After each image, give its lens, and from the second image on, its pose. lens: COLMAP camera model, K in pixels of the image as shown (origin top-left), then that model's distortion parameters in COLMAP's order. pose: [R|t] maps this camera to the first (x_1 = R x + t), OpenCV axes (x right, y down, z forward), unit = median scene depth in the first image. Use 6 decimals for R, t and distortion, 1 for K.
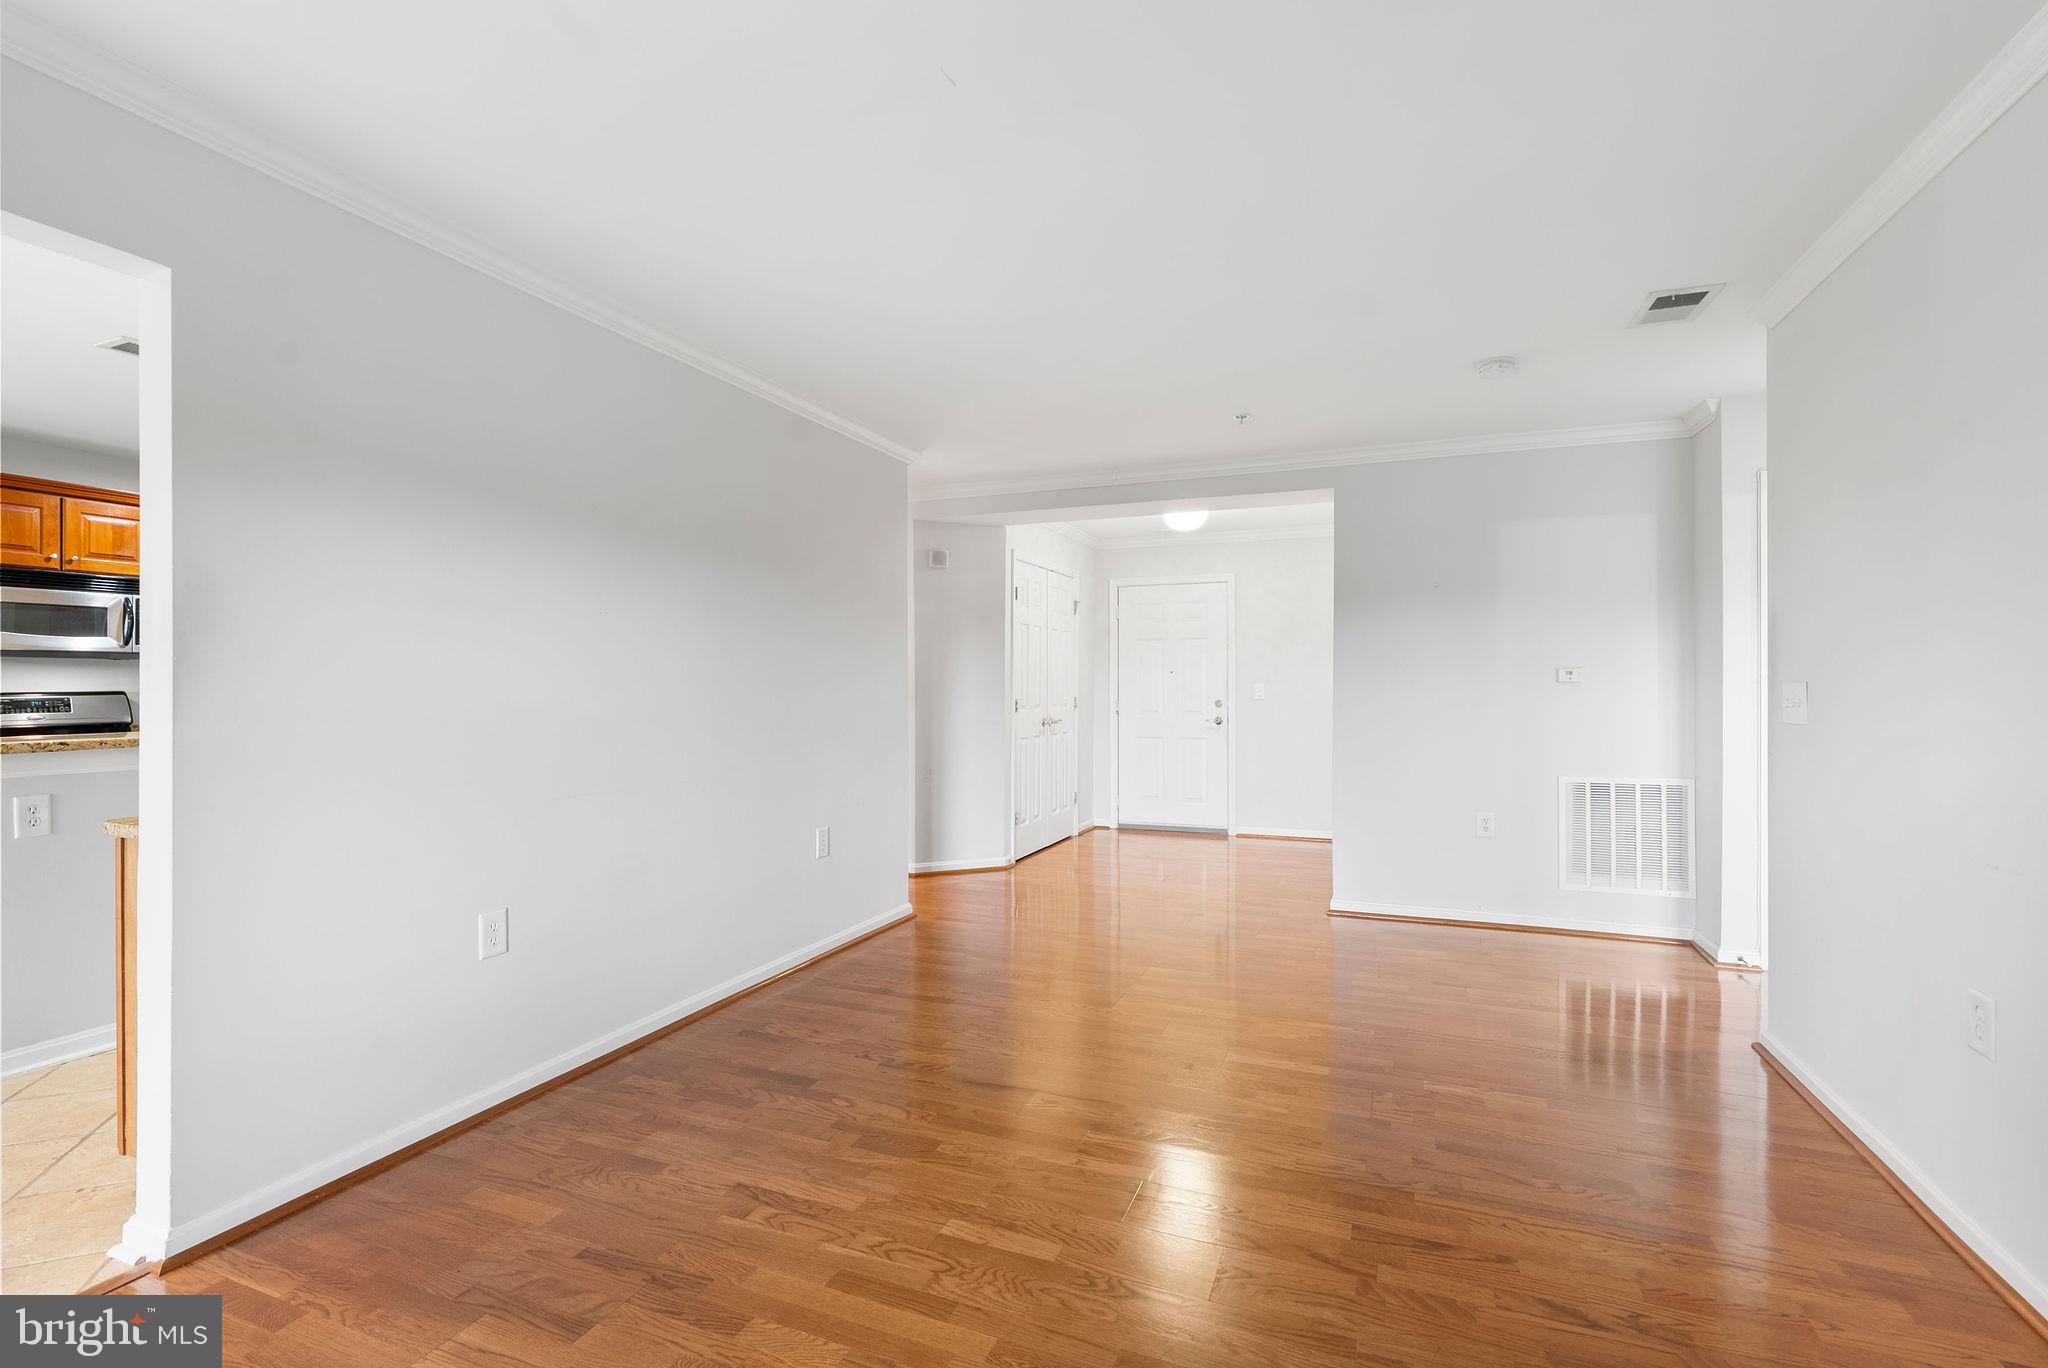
lens RADIAL K [[926.9, 0, 1015.0], [0, 926.9, 674.0], [0, 0, 1]] dist [-0.003090, -0.000501]
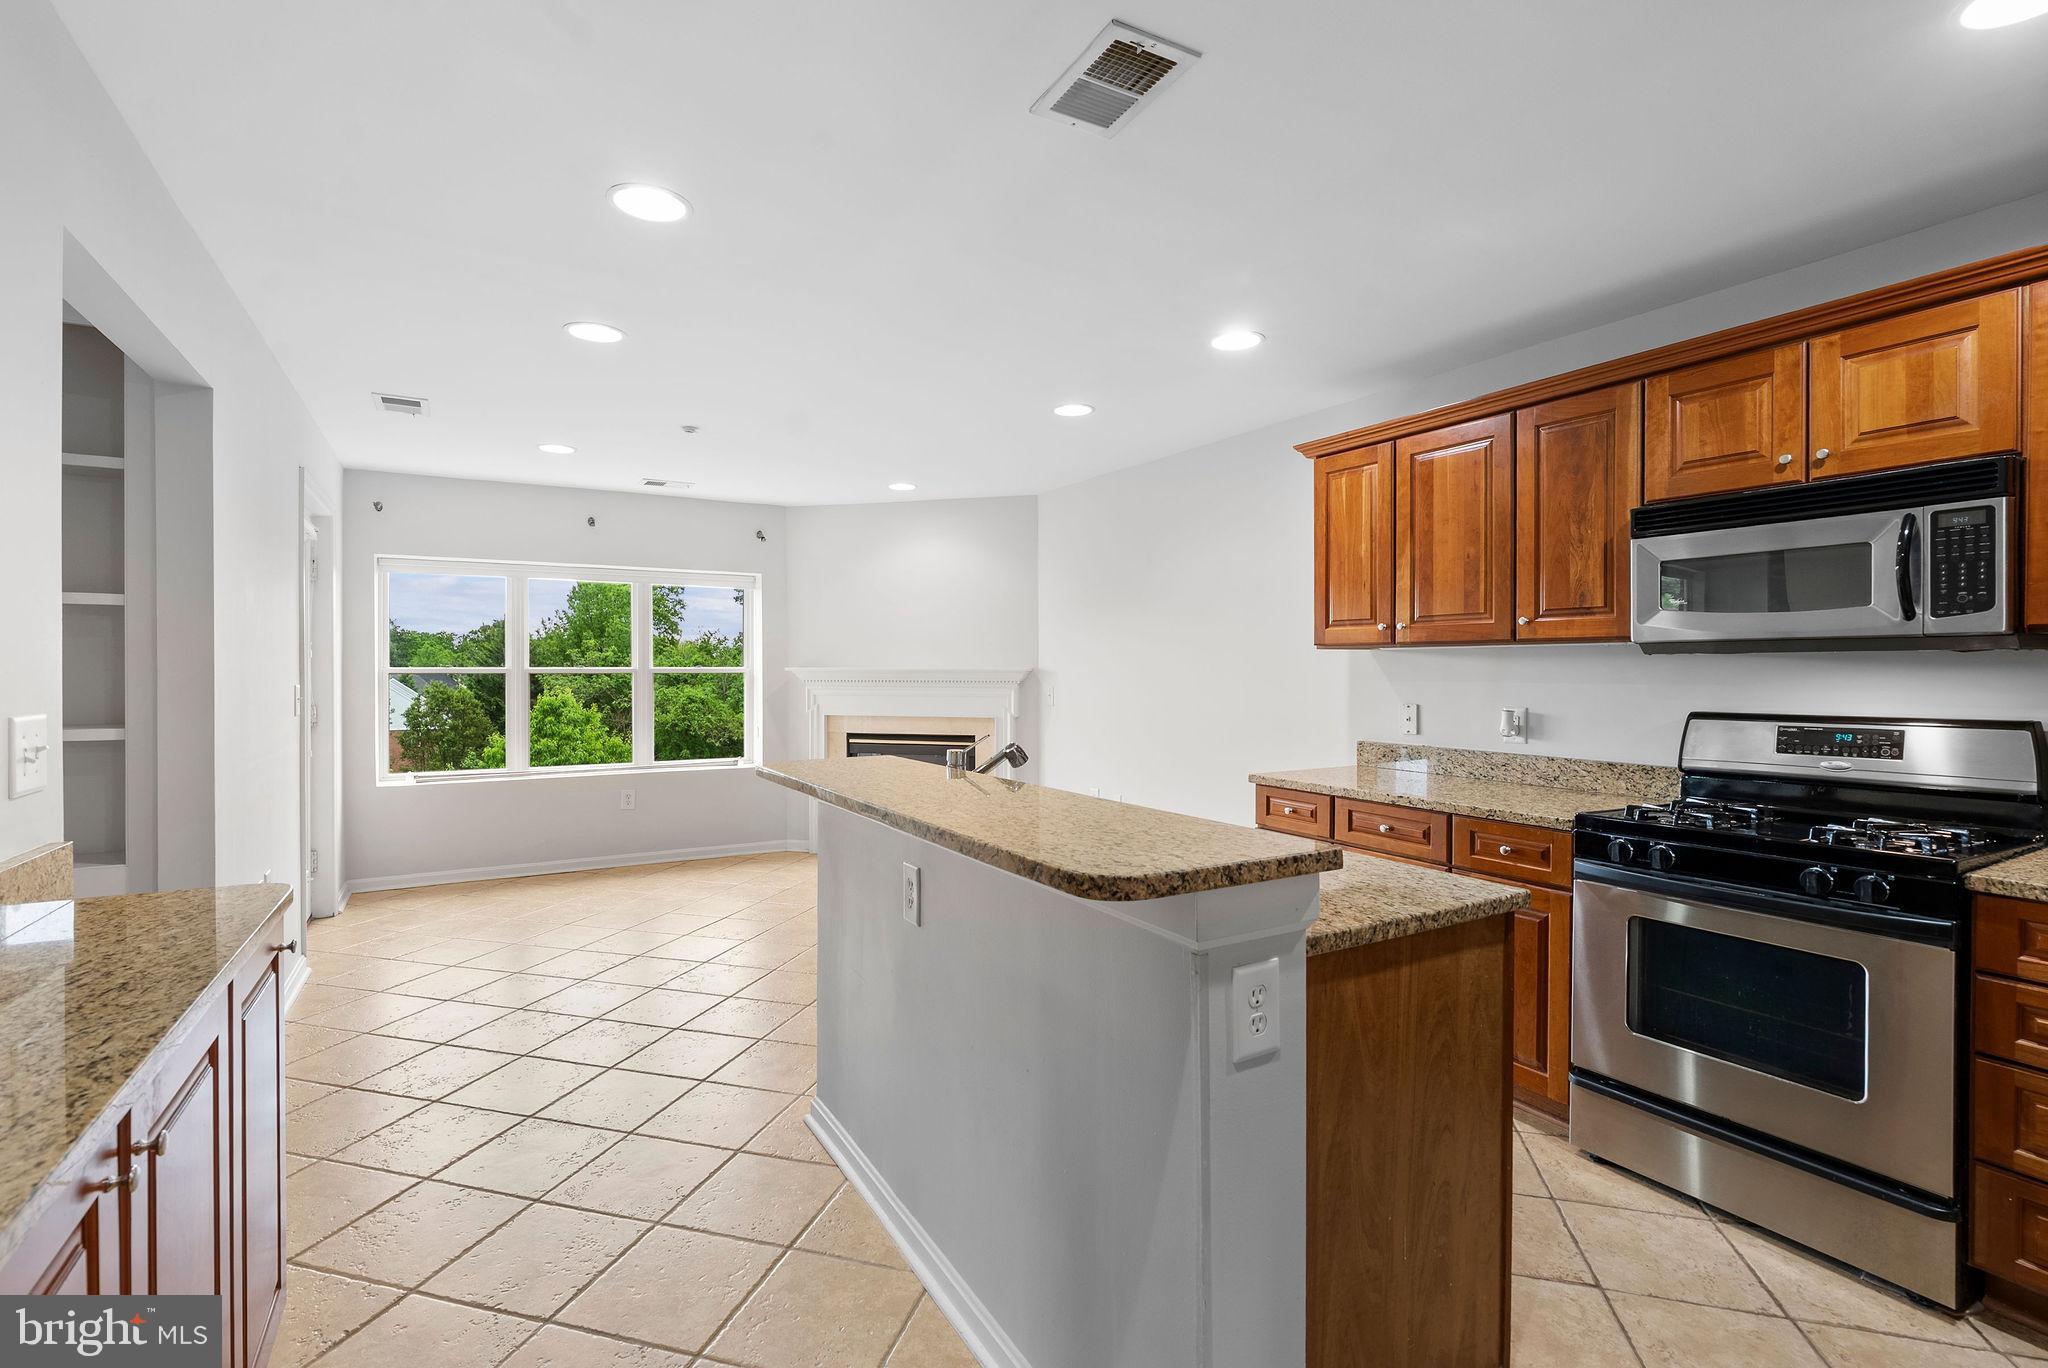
lens RADIAL K [[926.9, 0, 1015.0], [0, 926.9, 674.0], [0, 0, 1]] dist [-0.003090, -0.000501]
pose [[-0.607122, 0.004303, -0.794597, -0.348712], [0.009341, 0.999955, -0.001722, -0.007882], [0.794554, -0.008468, -0.607135, 0.948295]]
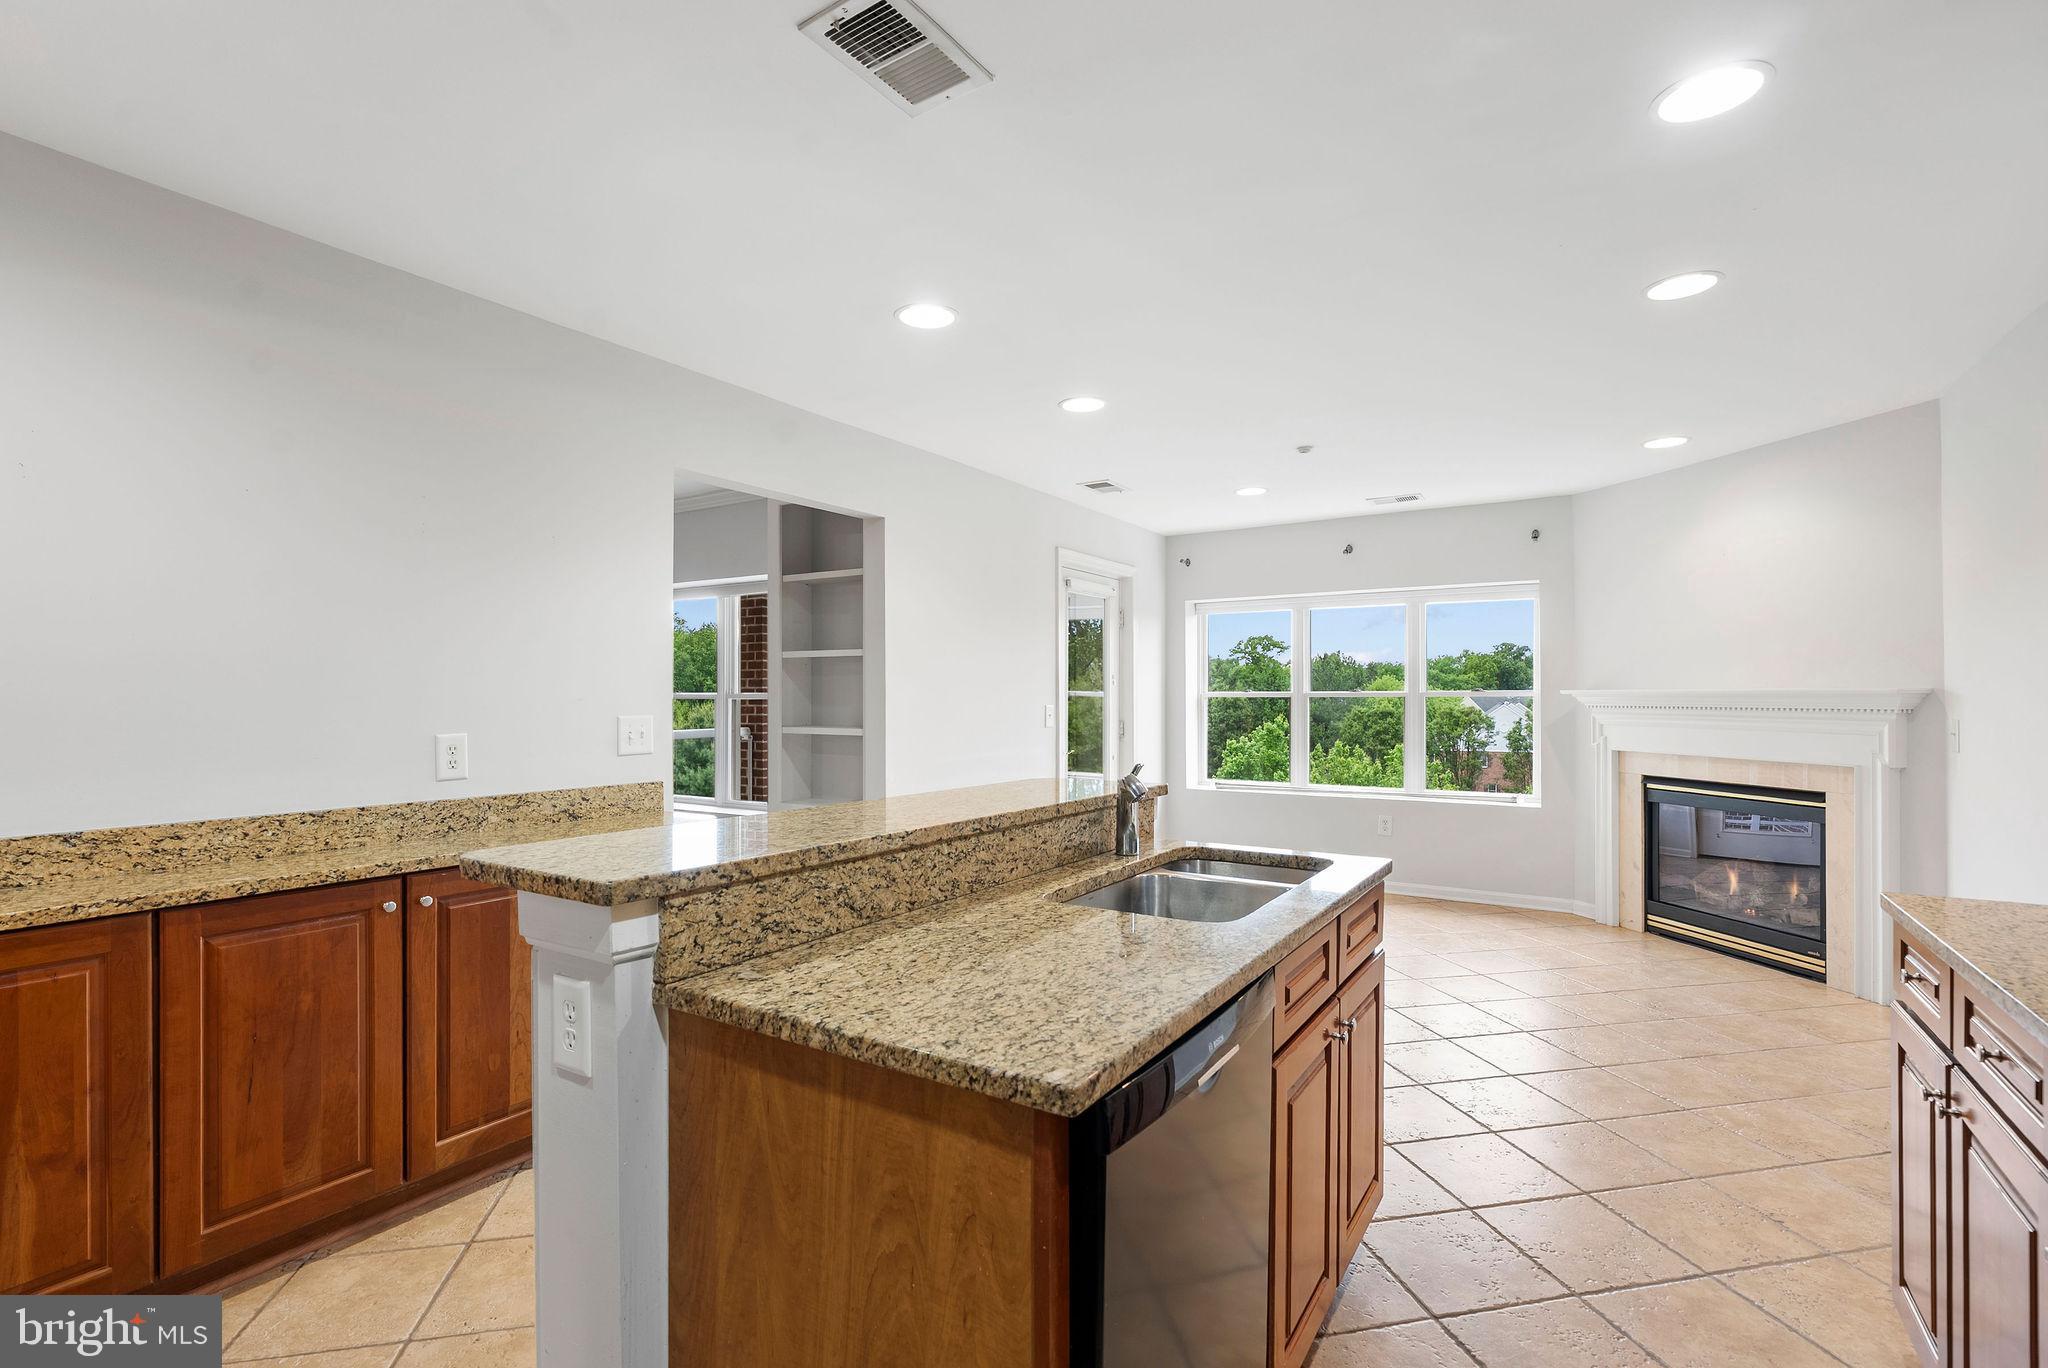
lens RADIAL K [[934.4, 0, 1018.1], [0, 934.4, 690.3], [0, 0, 1]] dist [-0.002215, -0.000204]
pose [[-0.984203, 0.003935, 0.176998, -0.794075], [0.000913, 0.999852, -0.017155, -0.003318], [-0.177040, -0.016723, -0.984062, 1.091364]]
